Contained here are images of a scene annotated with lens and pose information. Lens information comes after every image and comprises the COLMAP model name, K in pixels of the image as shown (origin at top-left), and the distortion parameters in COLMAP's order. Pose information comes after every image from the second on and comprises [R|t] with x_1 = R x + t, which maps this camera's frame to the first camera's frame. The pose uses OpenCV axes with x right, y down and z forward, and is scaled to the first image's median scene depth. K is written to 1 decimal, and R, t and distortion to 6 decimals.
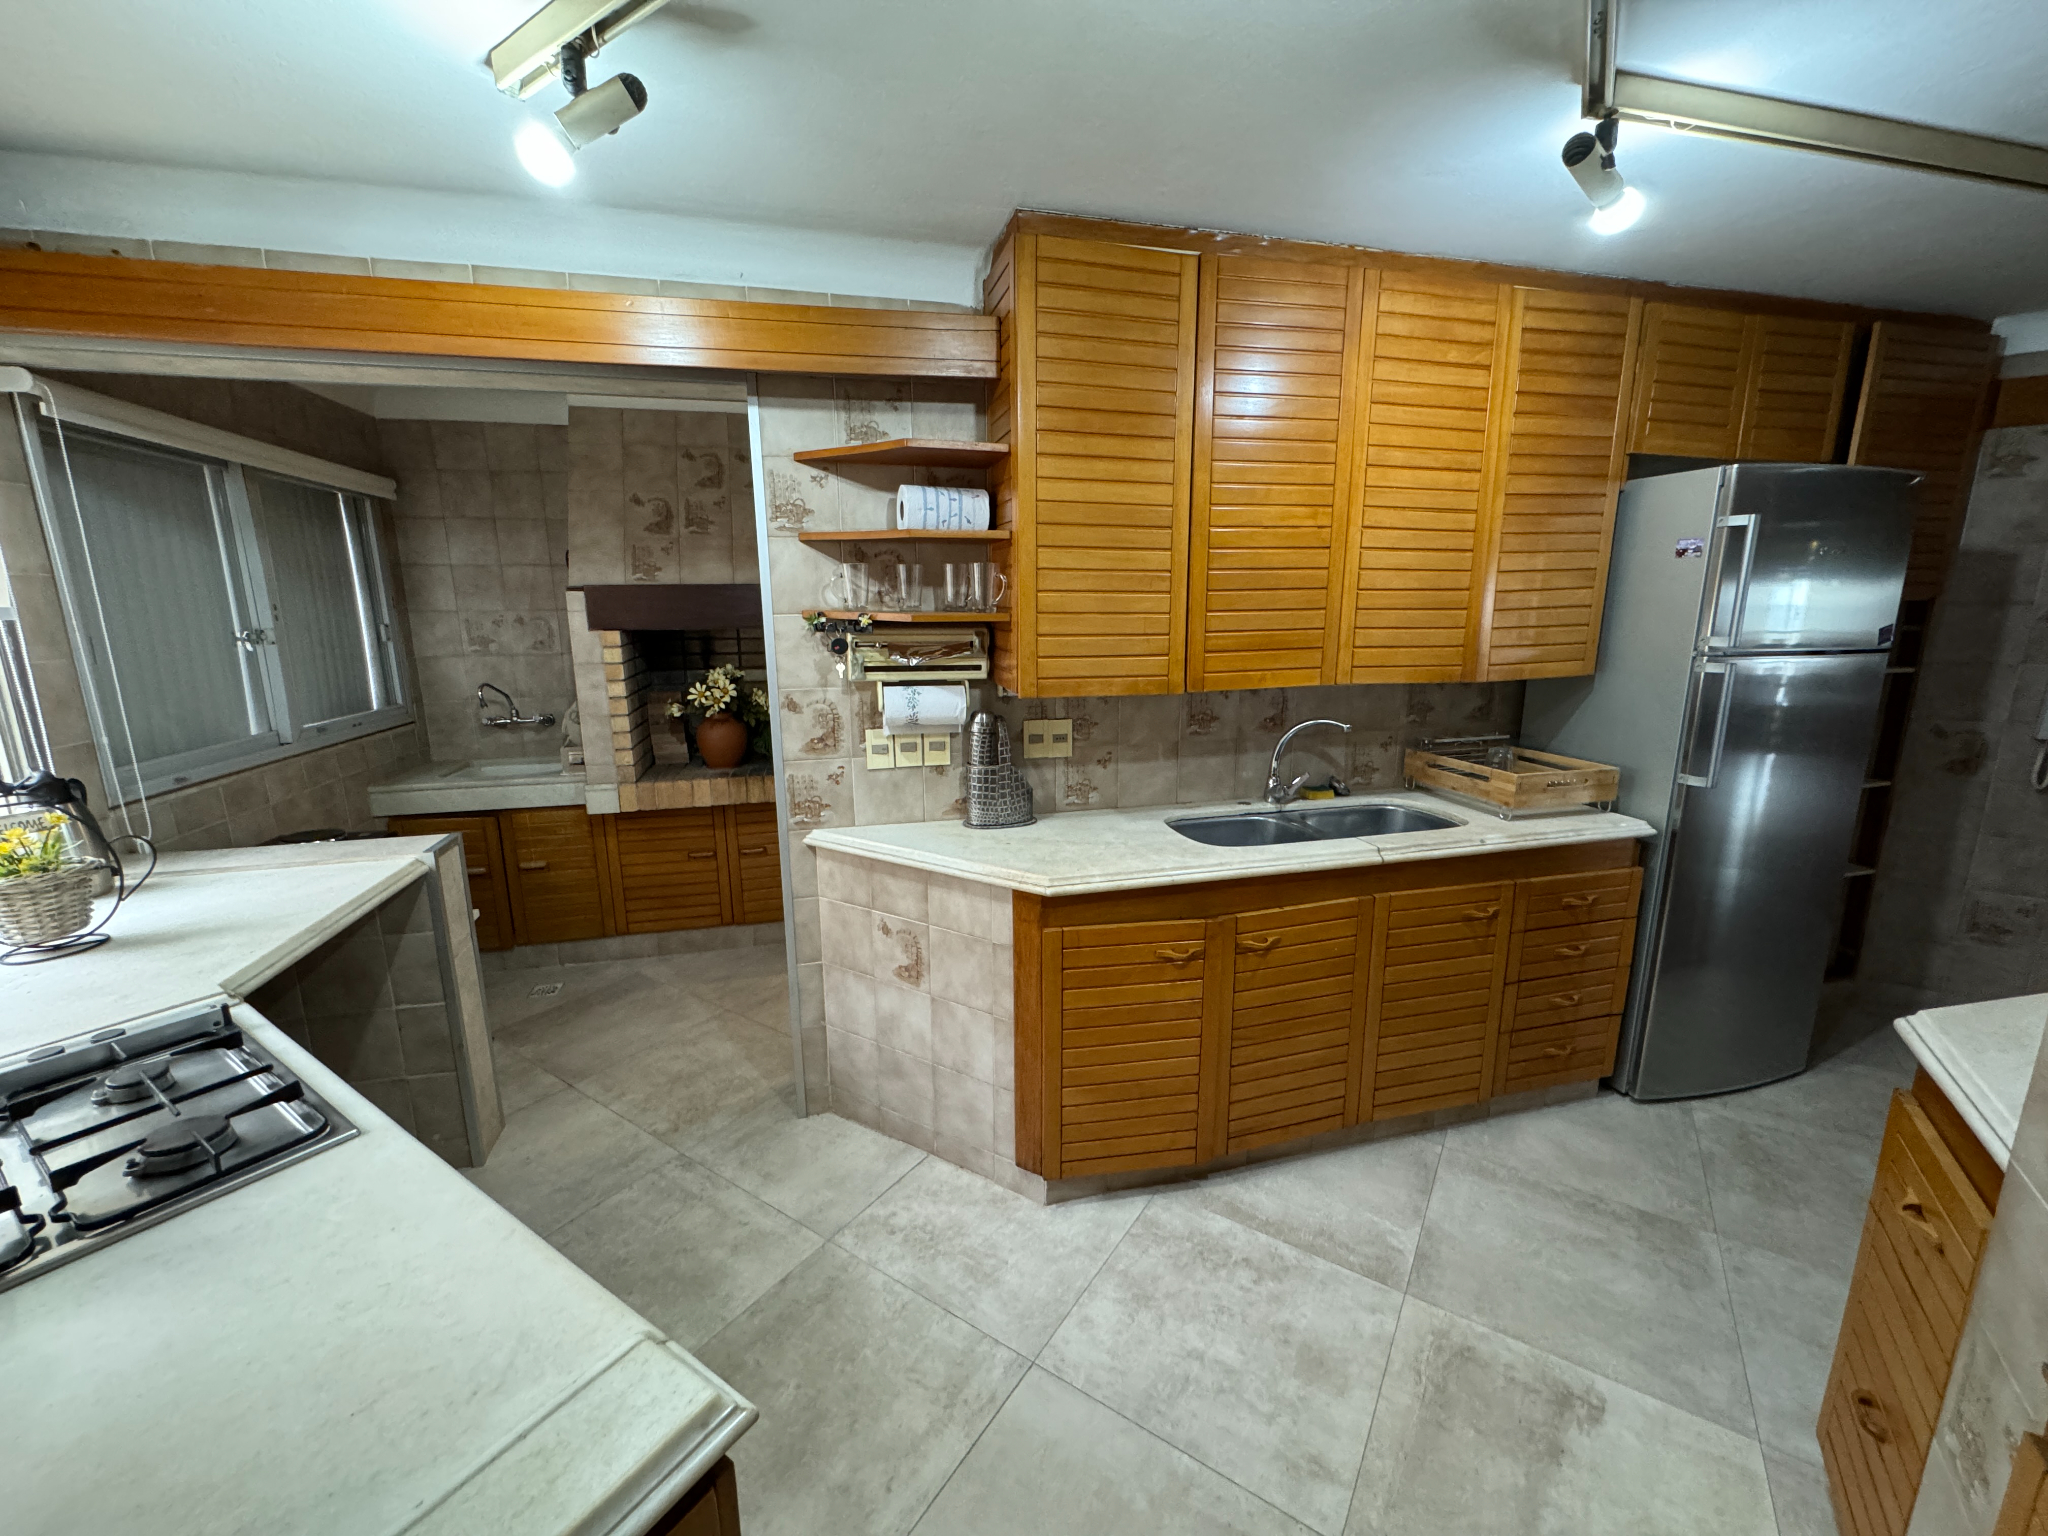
lens RADIAL K [[816.5, 0, 1024.0], [0, 816.5, 768.0], [0, 0, 1]] dist [-0.003628, 0.000023]
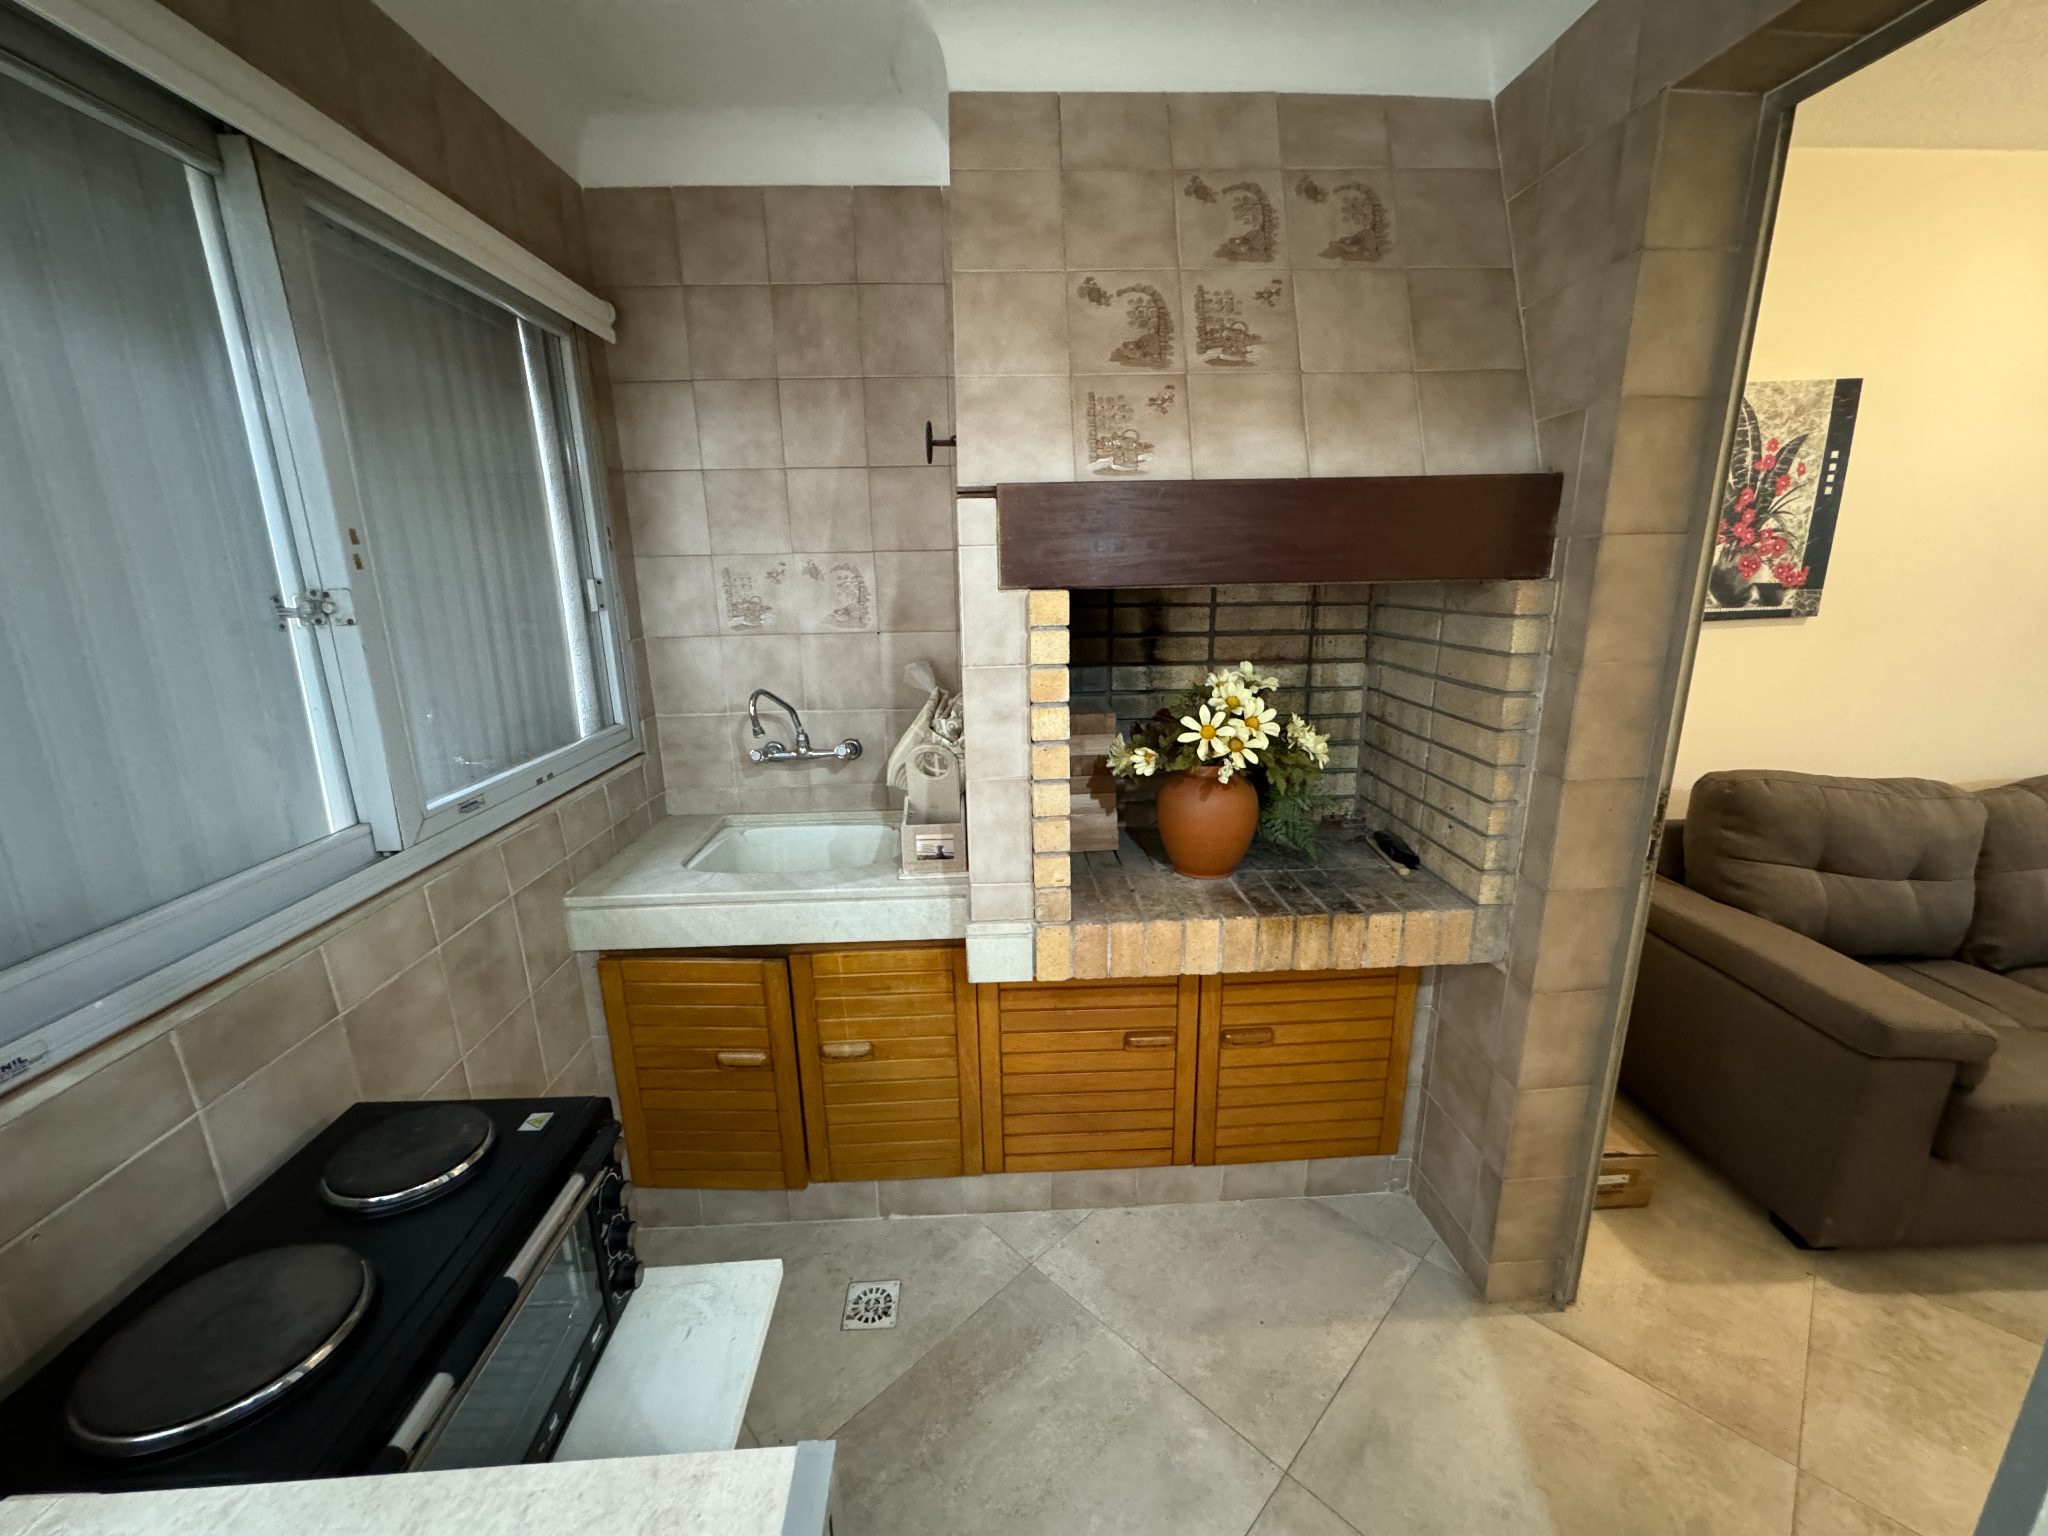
lens RADIAL K [[816.5, 0, 1024.0], [0, 816.5, 768.0], [0, 0, 1]] dist [-0.003628, 0.000023]
pose [[0.979880, 0.039546, -0.195632, -0.383643], [-0.029543, 0.998115, 0.053790, -0.086310], [0.197391, -0.046928, 0.979201, 0.505327]]
